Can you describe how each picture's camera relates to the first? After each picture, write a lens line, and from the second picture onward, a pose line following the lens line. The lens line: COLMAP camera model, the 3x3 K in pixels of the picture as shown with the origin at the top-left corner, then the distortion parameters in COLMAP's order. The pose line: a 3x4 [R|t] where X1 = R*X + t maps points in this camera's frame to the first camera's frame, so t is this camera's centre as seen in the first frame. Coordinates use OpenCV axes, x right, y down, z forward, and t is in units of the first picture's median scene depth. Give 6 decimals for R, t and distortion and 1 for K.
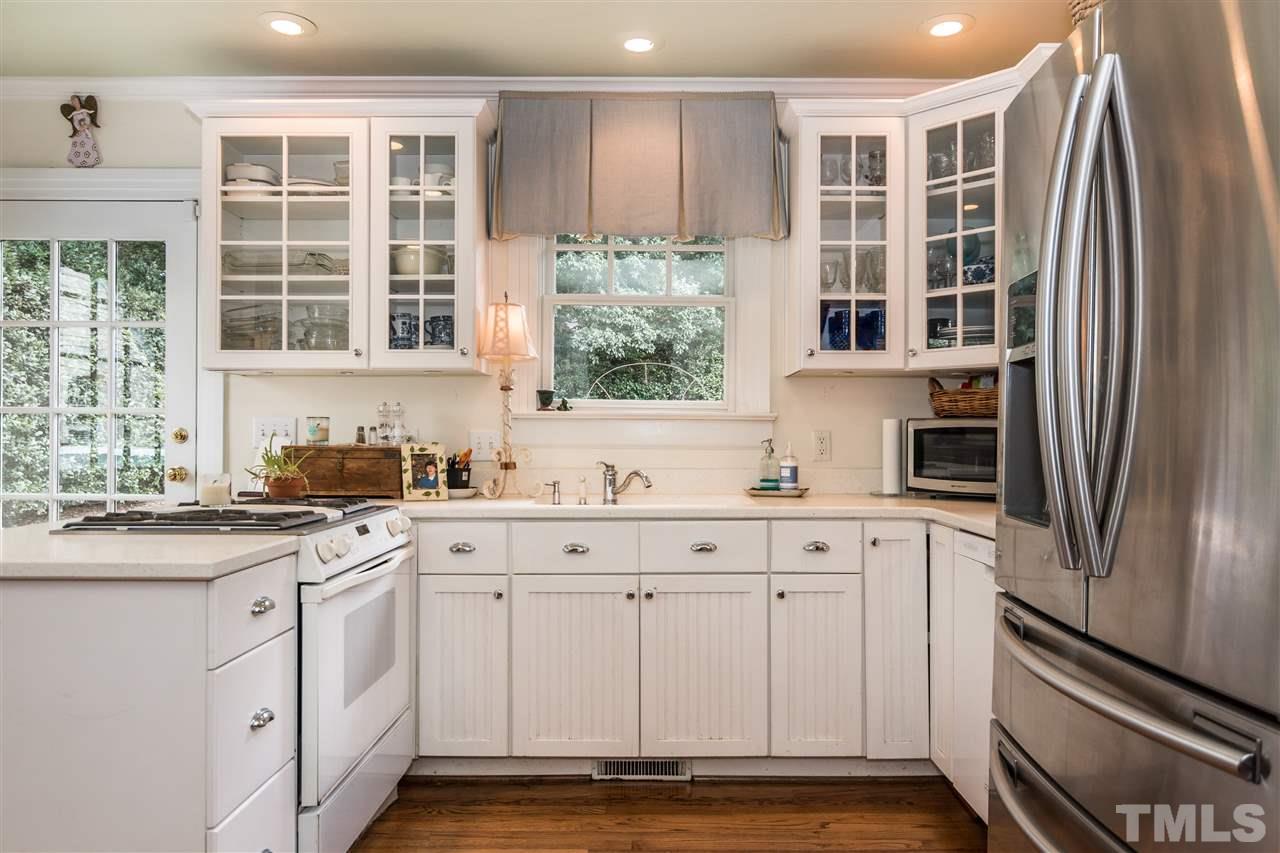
lens RADIAL K [[880.9, 0, 642.6], [0, 880.9, 434.1], [0, 0, 1]] dist [0.000825, 0.000904]
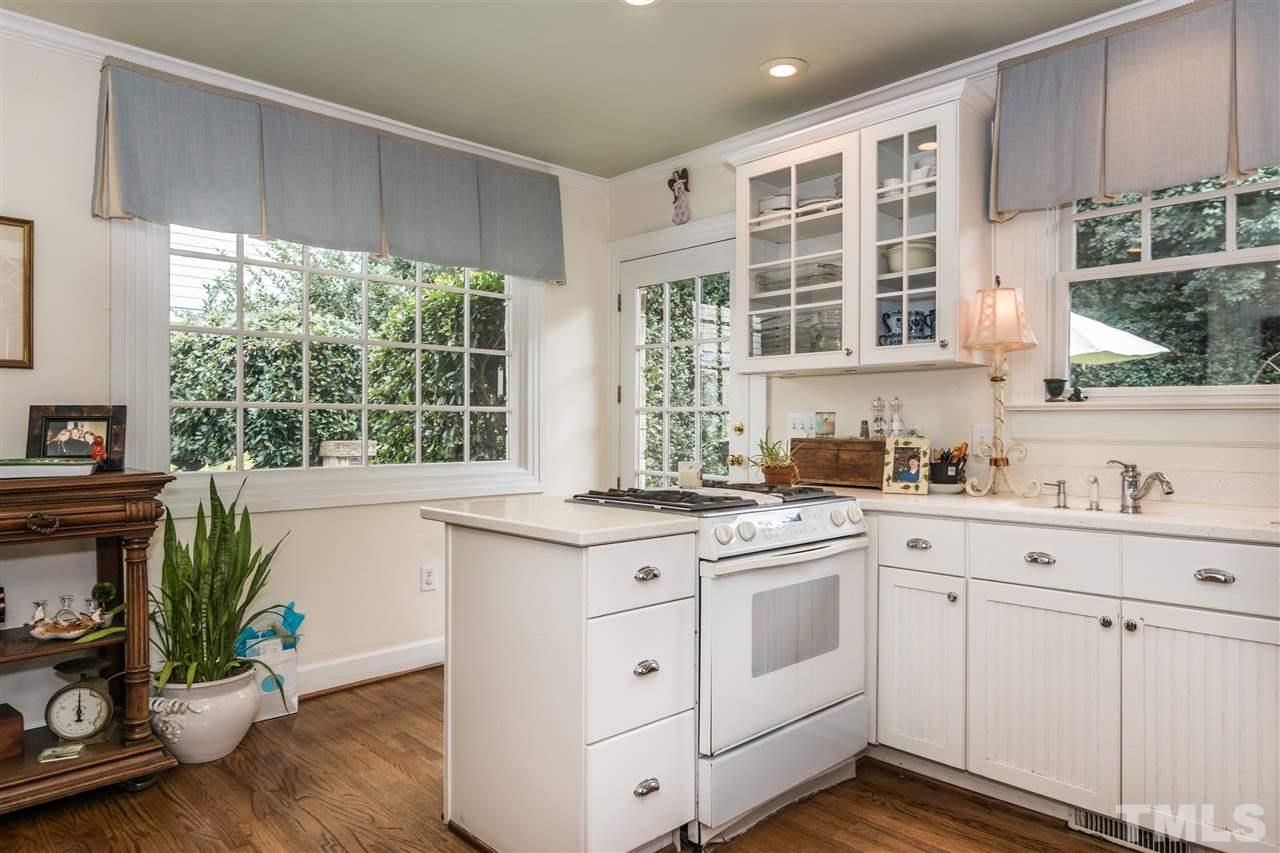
lens RADIAL K [[800.9, 0, 640.0], [0, 800.9, 426.5], [0, 0, 1]] dist [0.000123, -0.000013]
pose [[0.695136, 0.000004, -0.718878, 0.199237], [0.001660, 0.999997, 0.001611, -0.003641], [0.718876, -0.002313, 0.695134, 0.138971]]
